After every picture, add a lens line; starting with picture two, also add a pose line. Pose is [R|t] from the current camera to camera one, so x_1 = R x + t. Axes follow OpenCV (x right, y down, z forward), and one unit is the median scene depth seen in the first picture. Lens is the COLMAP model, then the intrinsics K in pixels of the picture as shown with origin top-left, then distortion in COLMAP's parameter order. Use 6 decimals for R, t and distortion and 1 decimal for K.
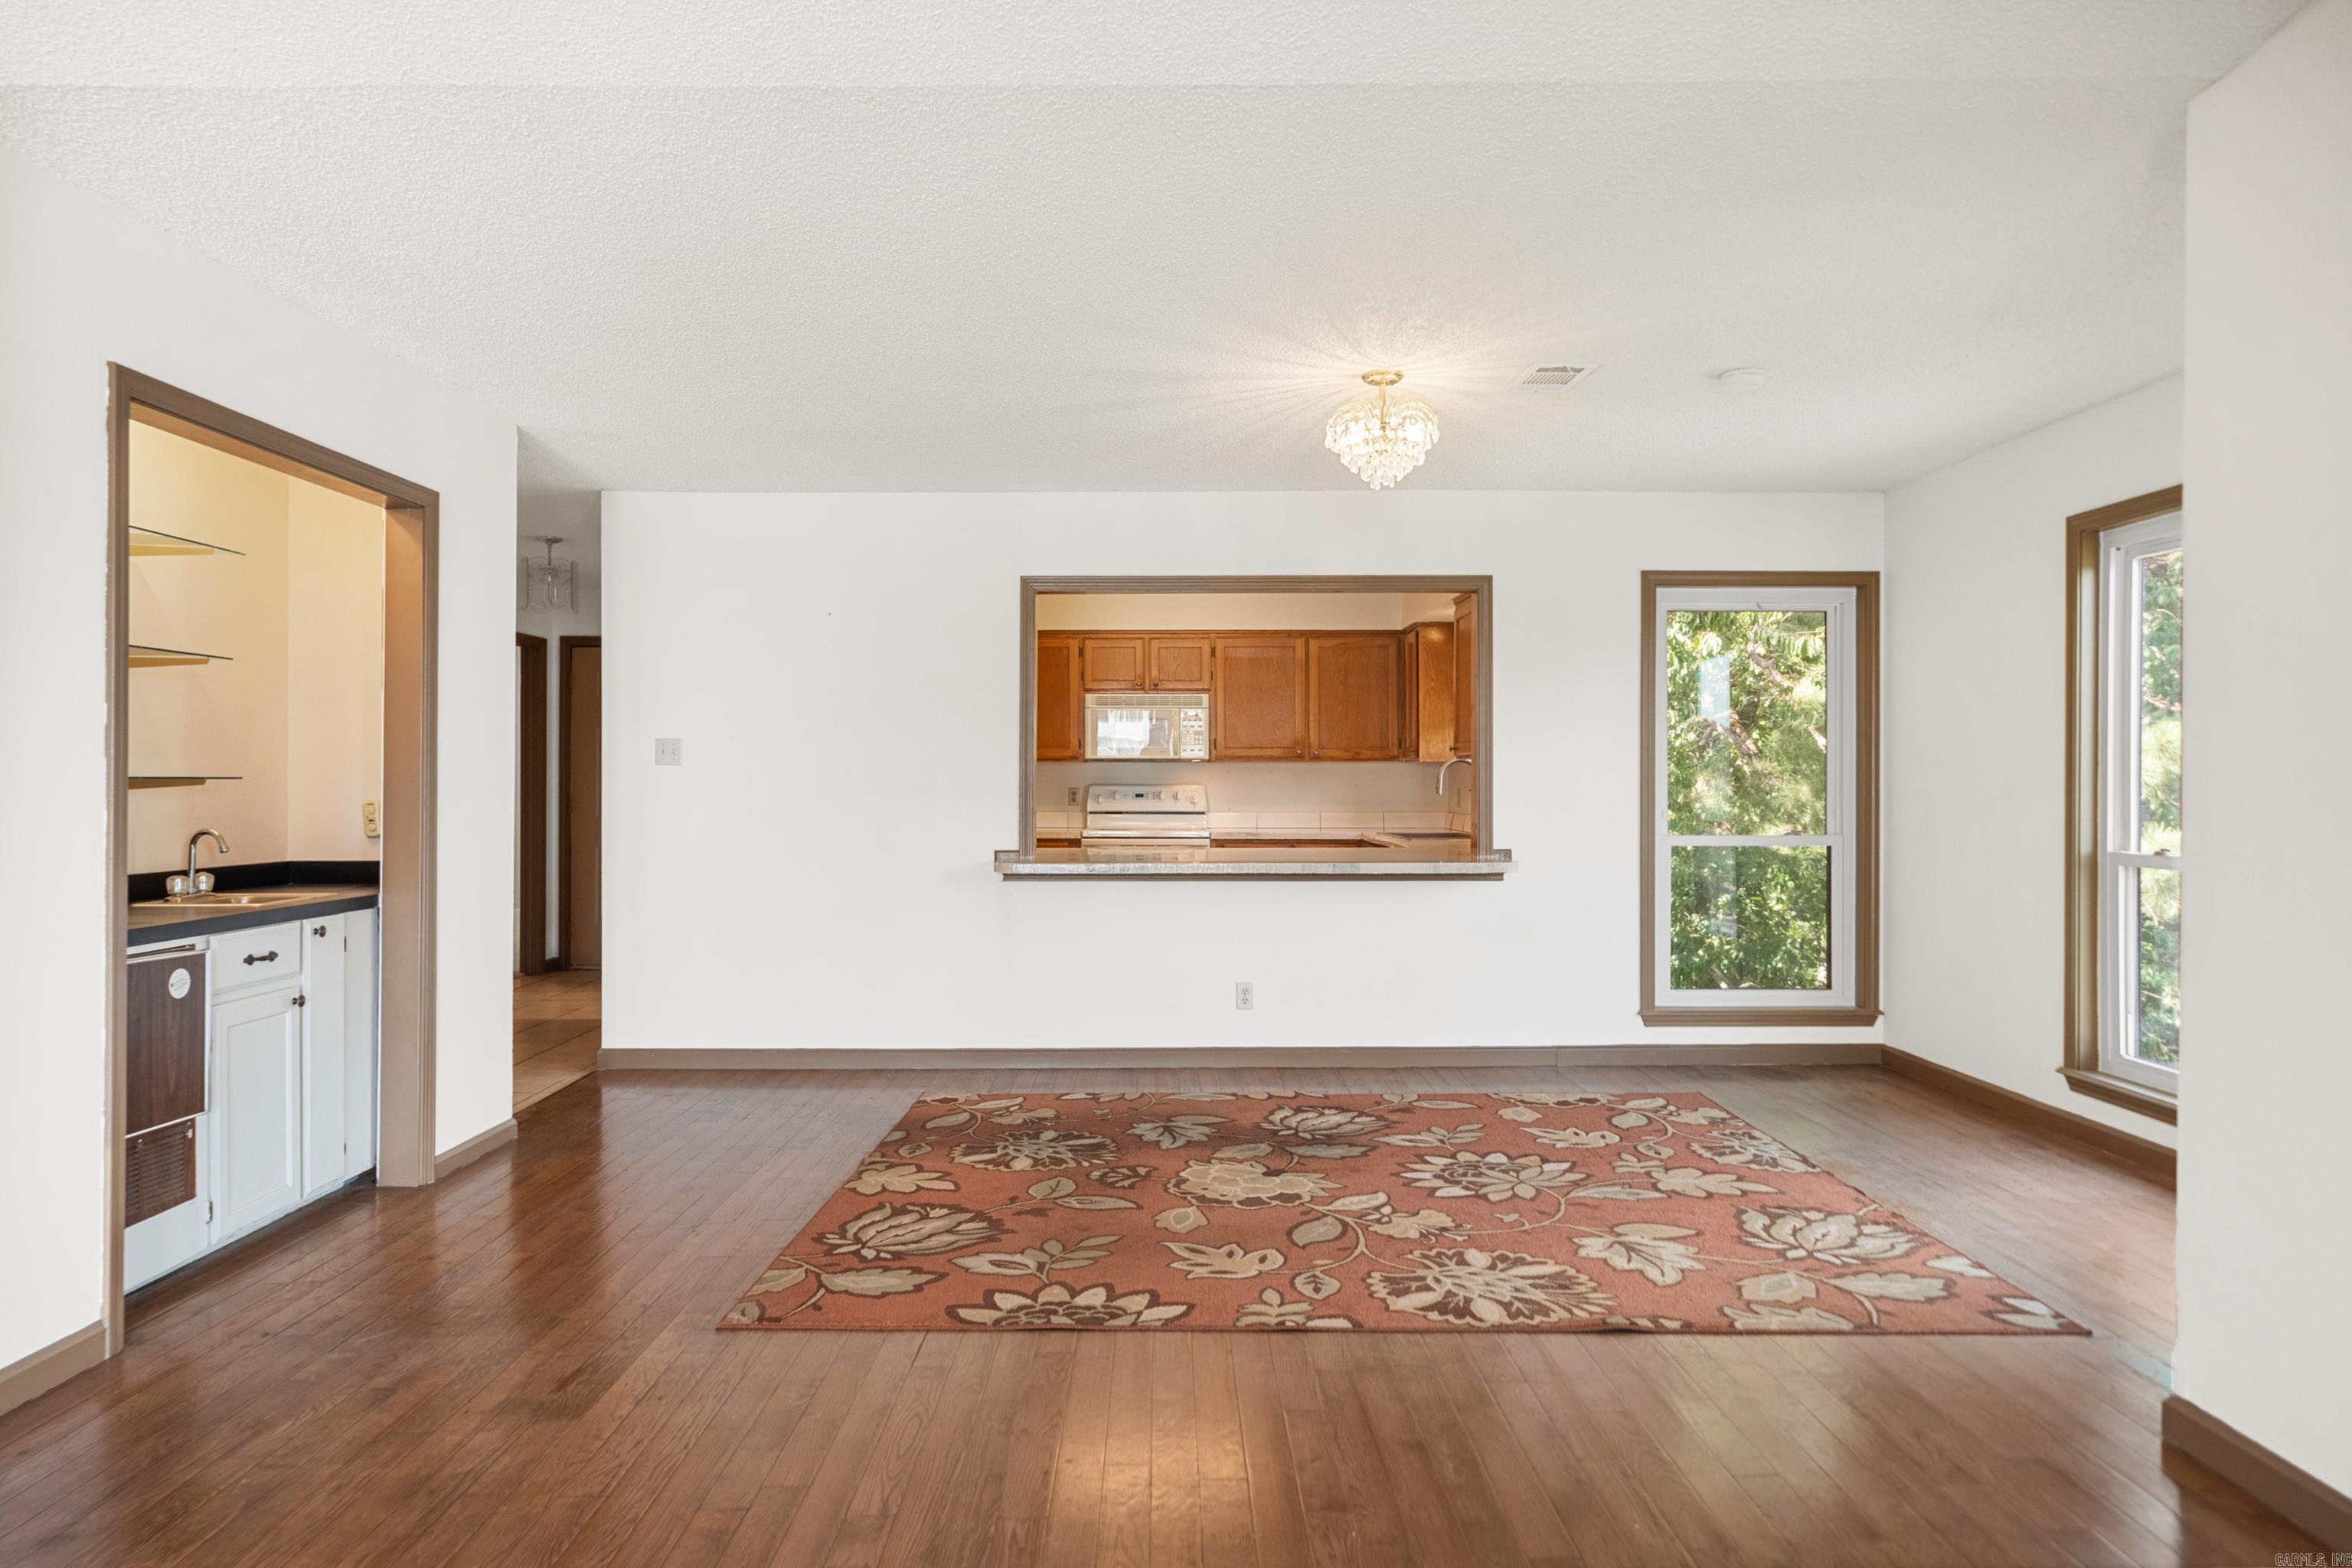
lens RADIAL K [[1424.5, 0, 1158.5], [0, 1424.5, 782.1], [0, 0, 1]] dist [0.004070, 0.002141]
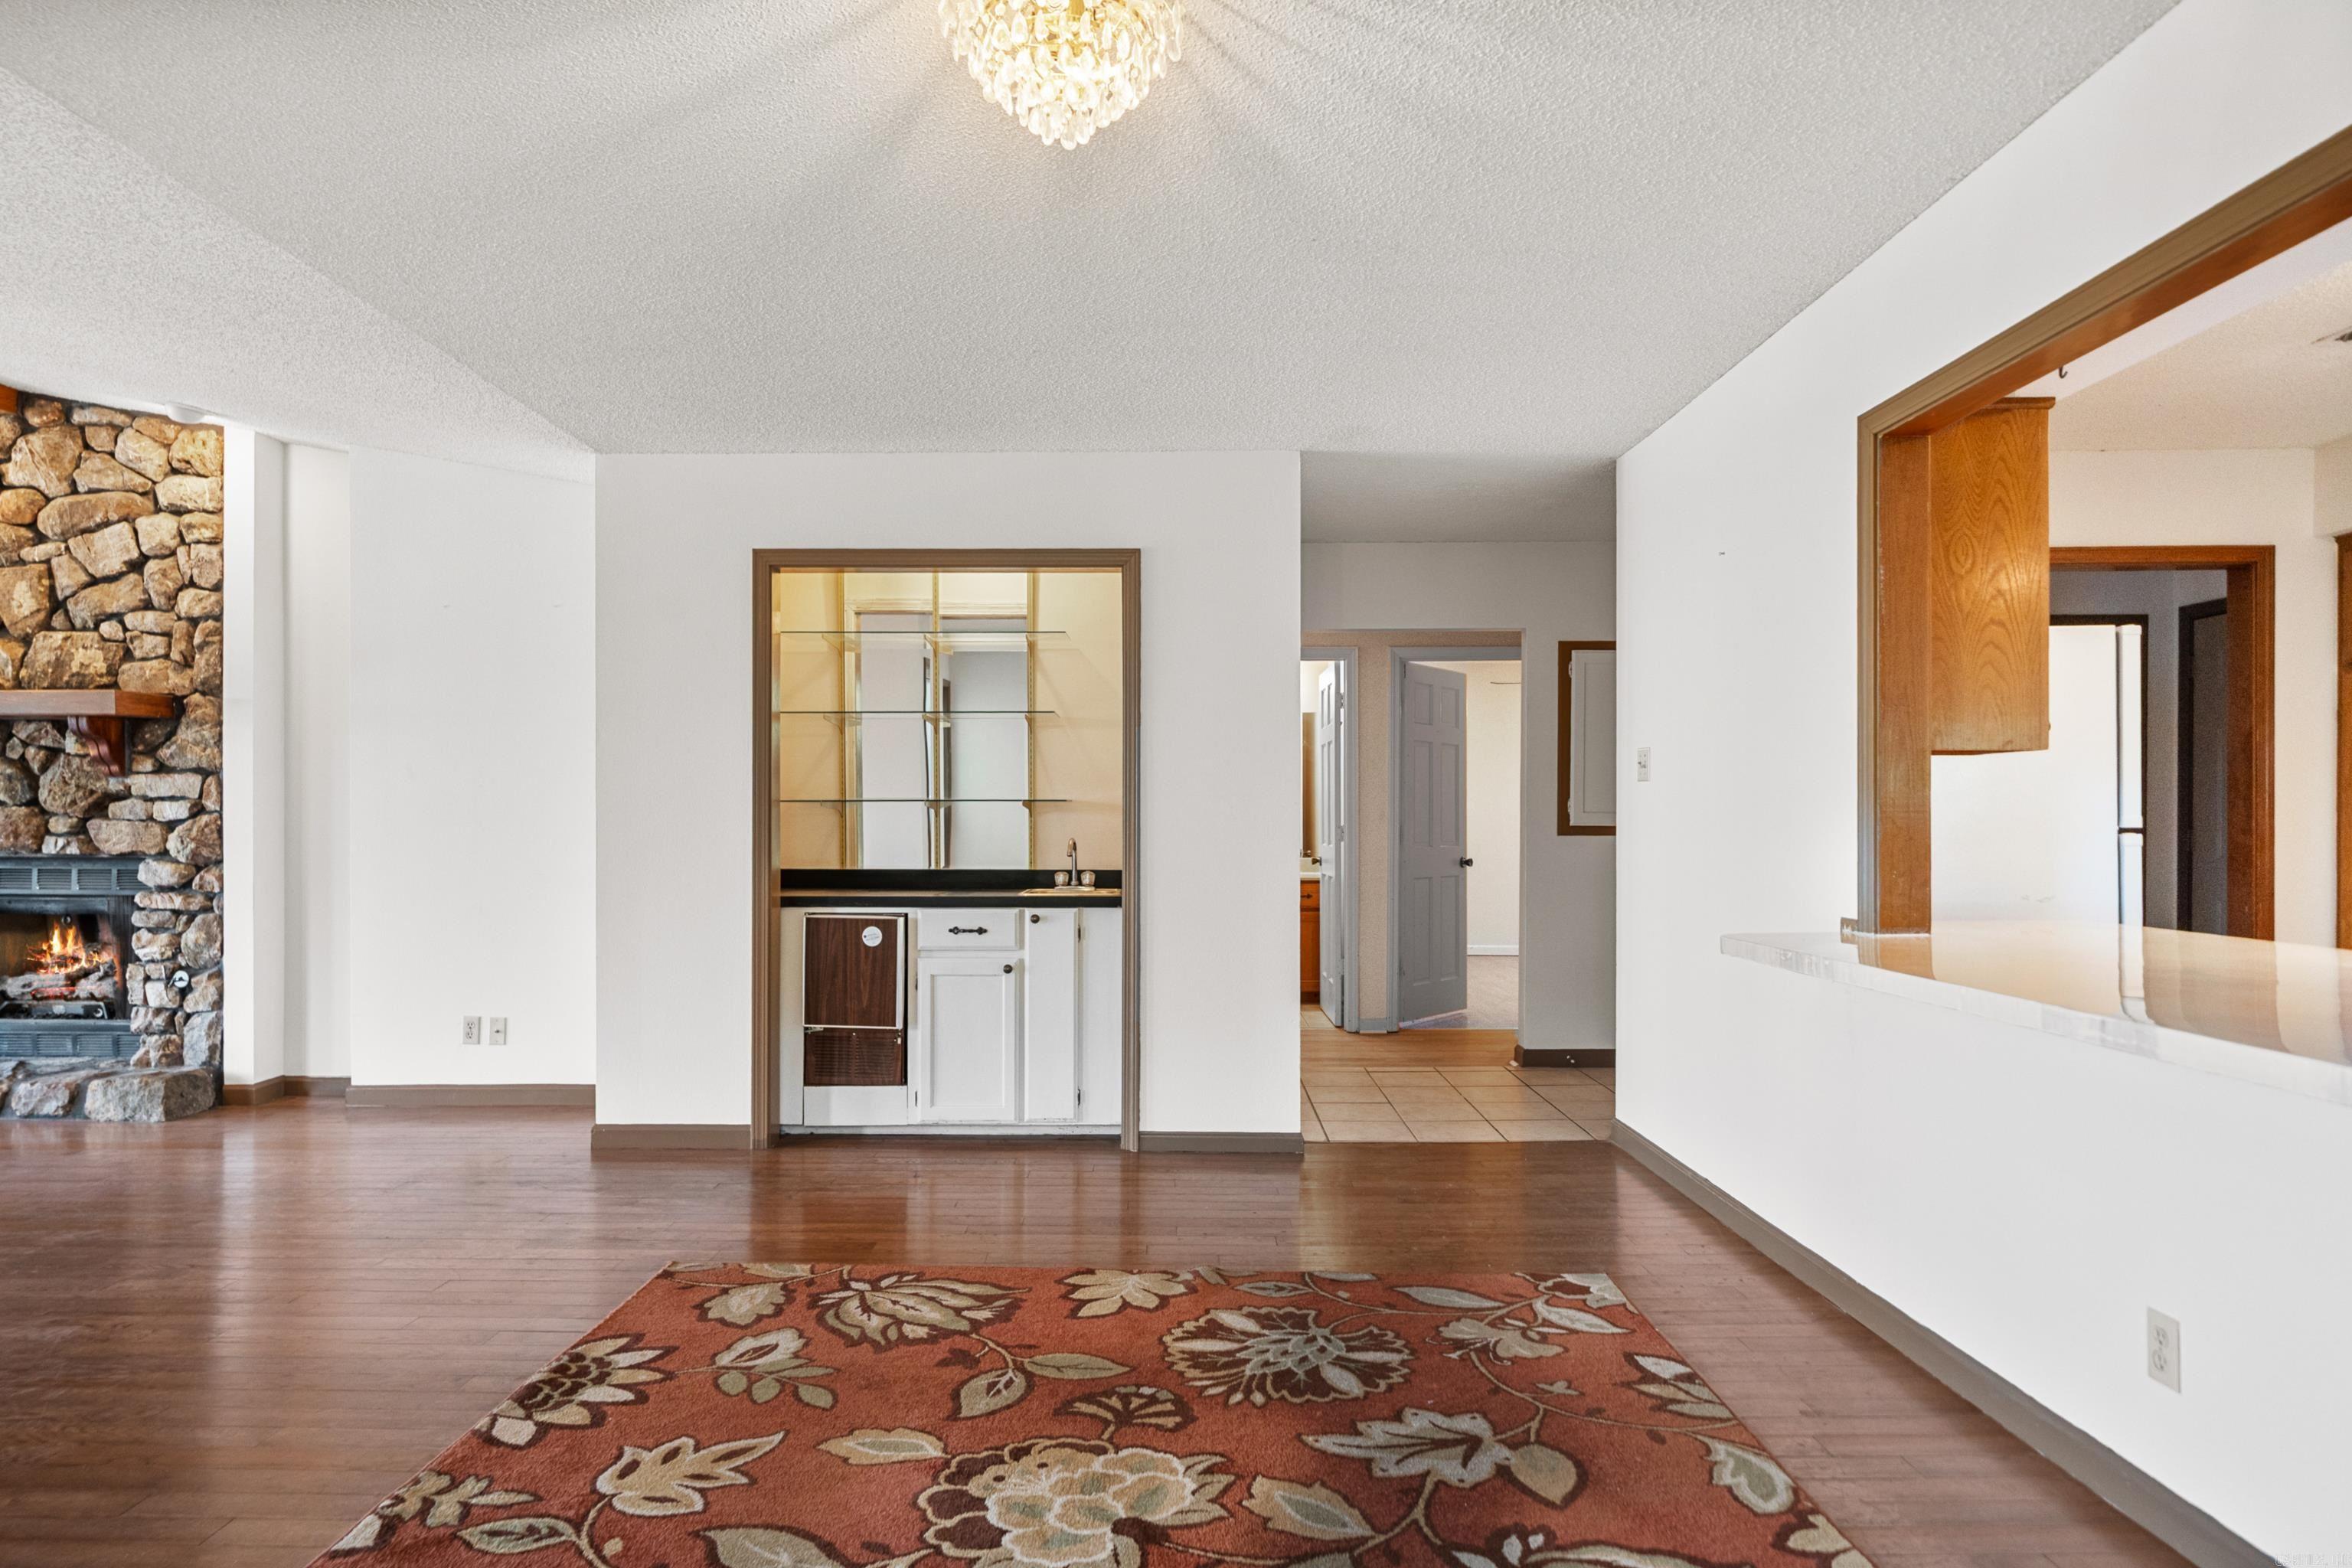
lens RADIAL K [[1368.3, 0, 1167.3], [0, 1368.3, 814.0], [0, 0, 1]] dist [0.002676, 0.000103]
pose [[-0.000304, -0.003236, -0.999995, 0.614817], [-0.000293, 0.999995, -0.003236, 0.013327], [1.000000, 0.000292, -0.000305, 1.062015]]
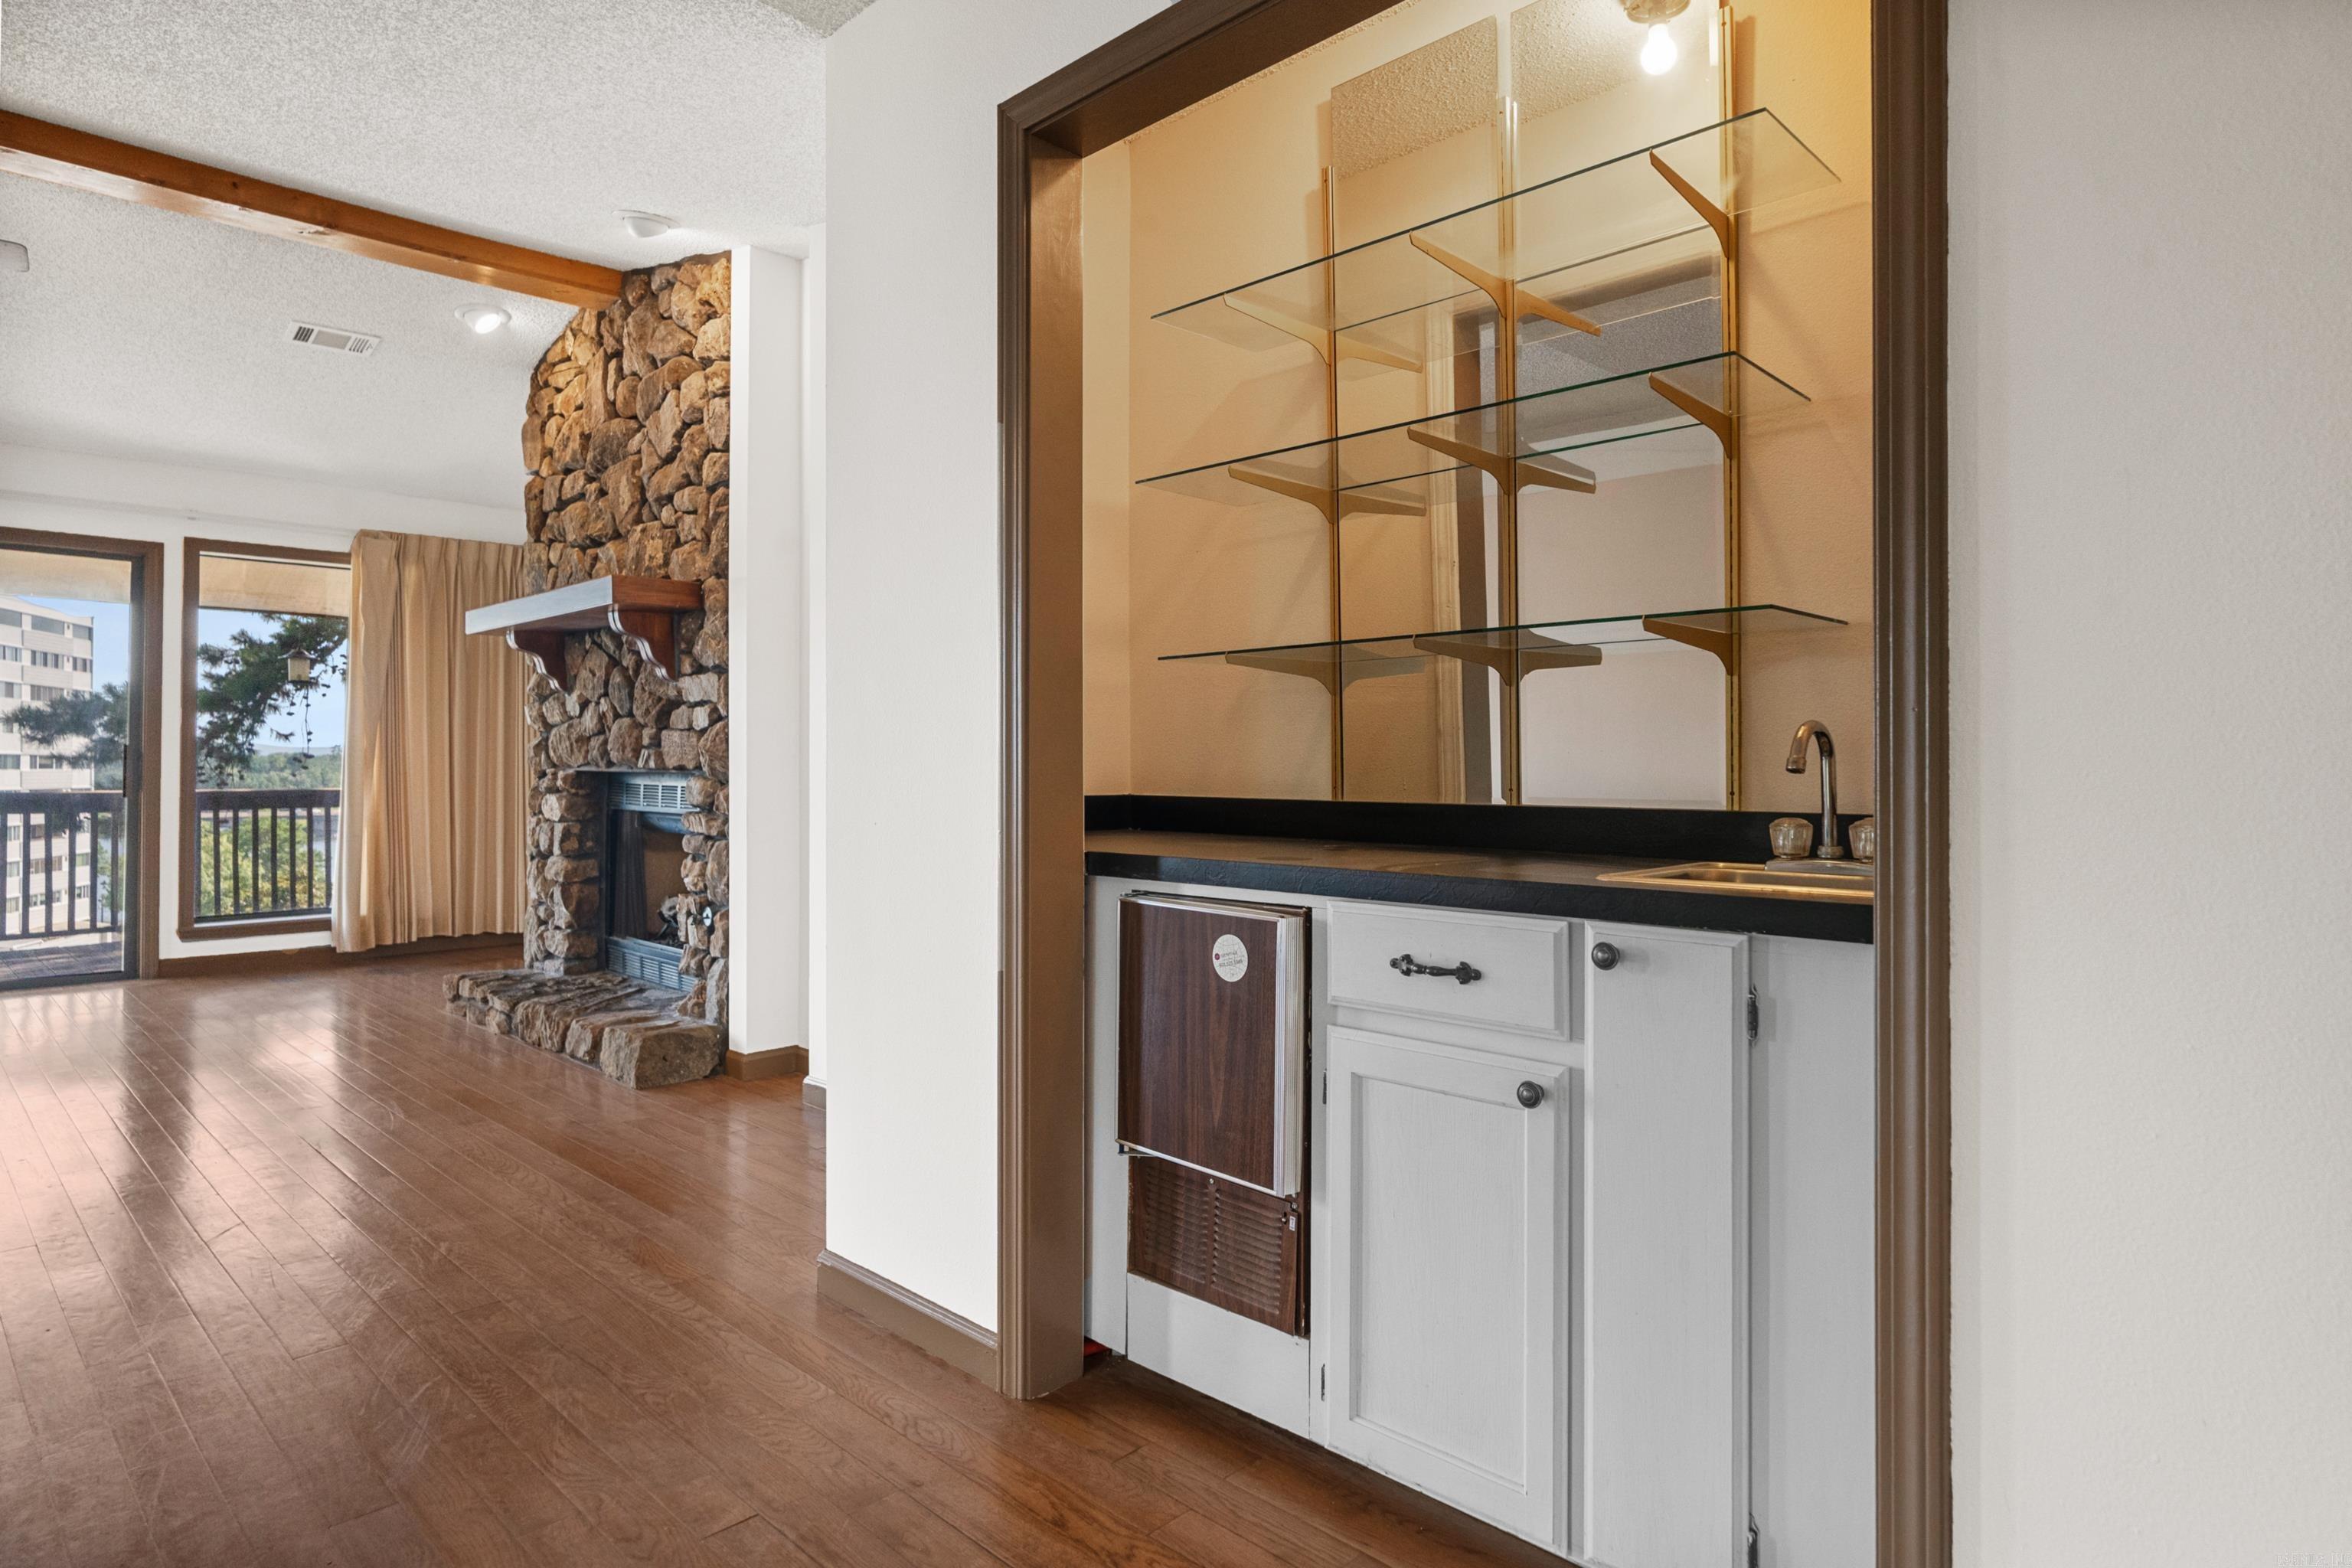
lens RADIAL K [[1289.4, 0, 1165.3], [0, 1289.4, 759.7], [0, 0, 1]] dist [-0.000431, -0.000003]
pose [[-0.697738, -0.005649, -0.716331, -0.210896], [-0.001445, 0.999978, -0.006479, 0.046782], [0.716352, -0.003486, -0.697731, 1.112484]]
